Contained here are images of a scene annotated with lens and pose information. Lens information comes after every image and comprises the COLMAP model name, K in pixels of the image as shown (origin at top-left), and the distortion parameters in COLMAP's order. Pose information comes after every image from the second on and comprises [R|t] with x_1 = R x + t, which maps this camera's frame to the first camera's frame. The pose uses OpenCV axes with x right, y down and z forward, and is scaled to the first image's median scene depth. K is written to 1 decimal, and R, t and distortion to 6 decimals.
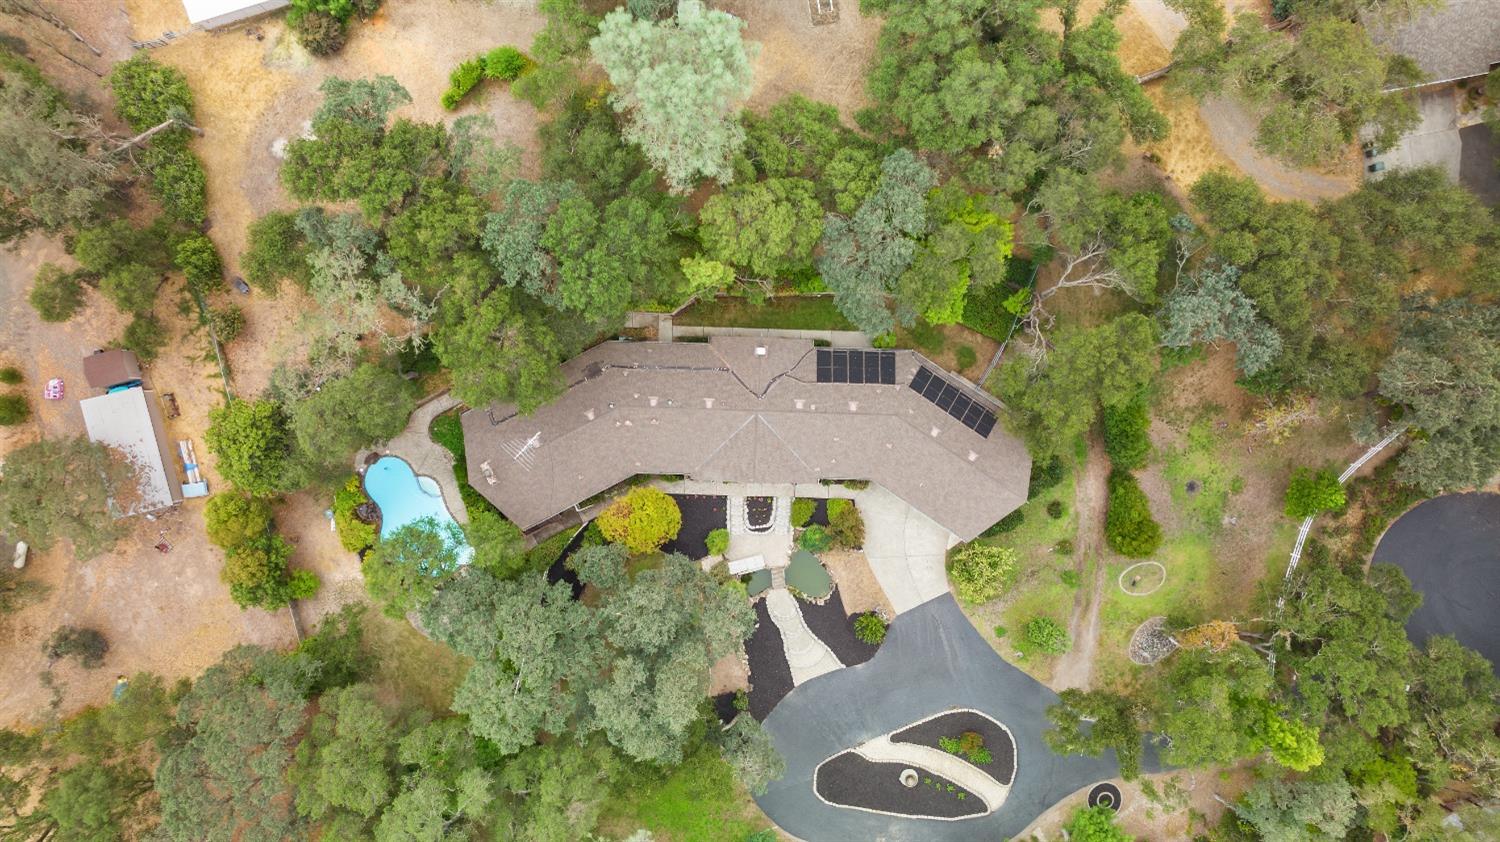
lens RADIAL K [[1028.1, 0, 750.0], [0, 1028.1, 421.0], [0, 0, 1]] dist [-0.001611, 0.000357]
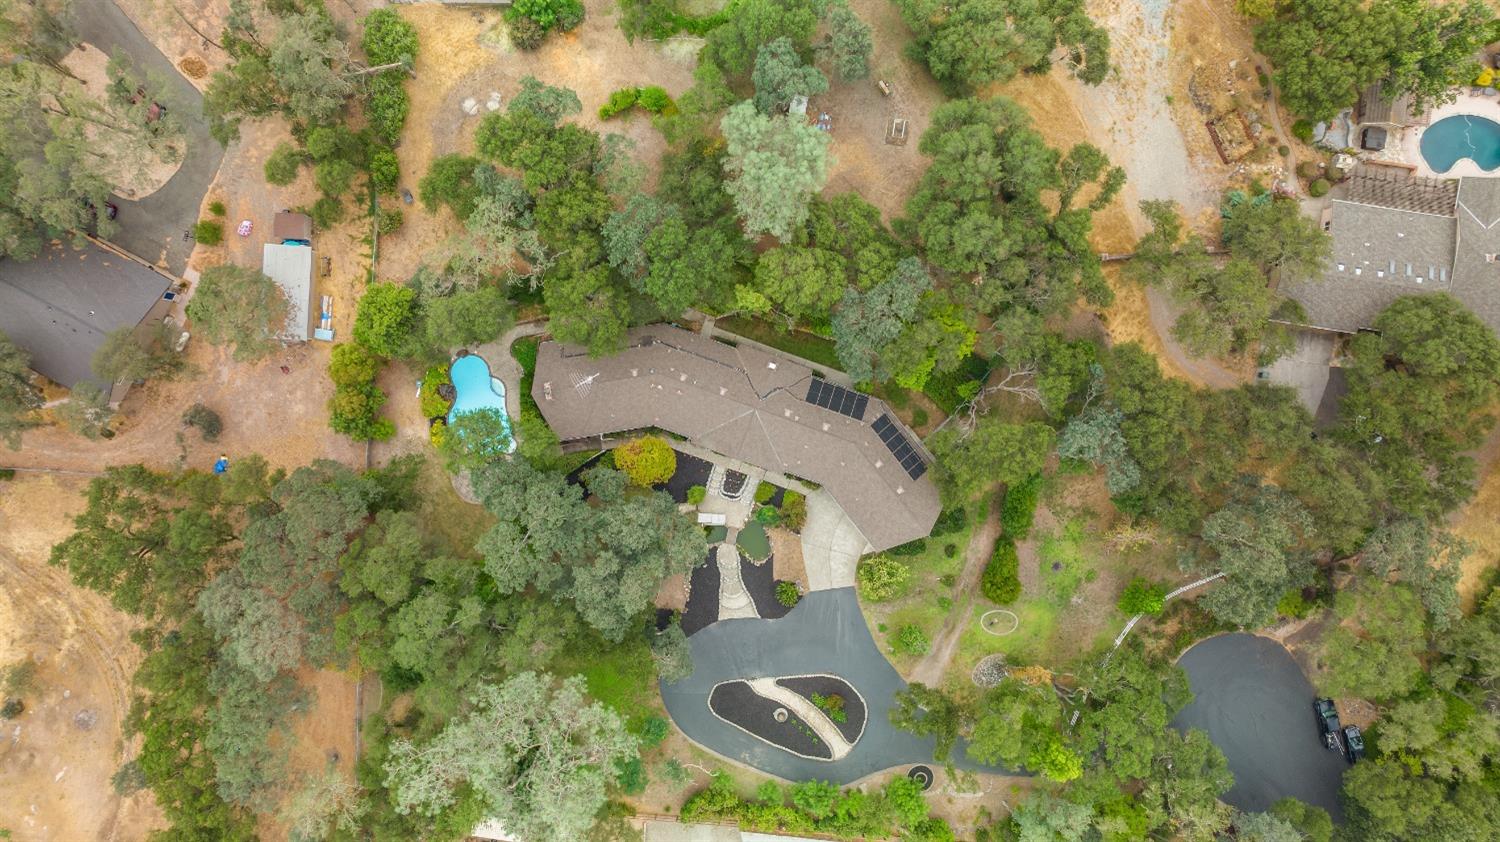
lens RADIAL K [[1053.8, 0, 727.9], [0, 1053.8, 423.0], [0, 0, 1]] dist [0.003073, 0.000091]
pose [[0.952248, 0.304939, -0.015345, -0.000378], [-0.304933, 0.952370, 0.002796, 0.015368], [0.015467, 0.002017, 0.999878, -0.352265]]
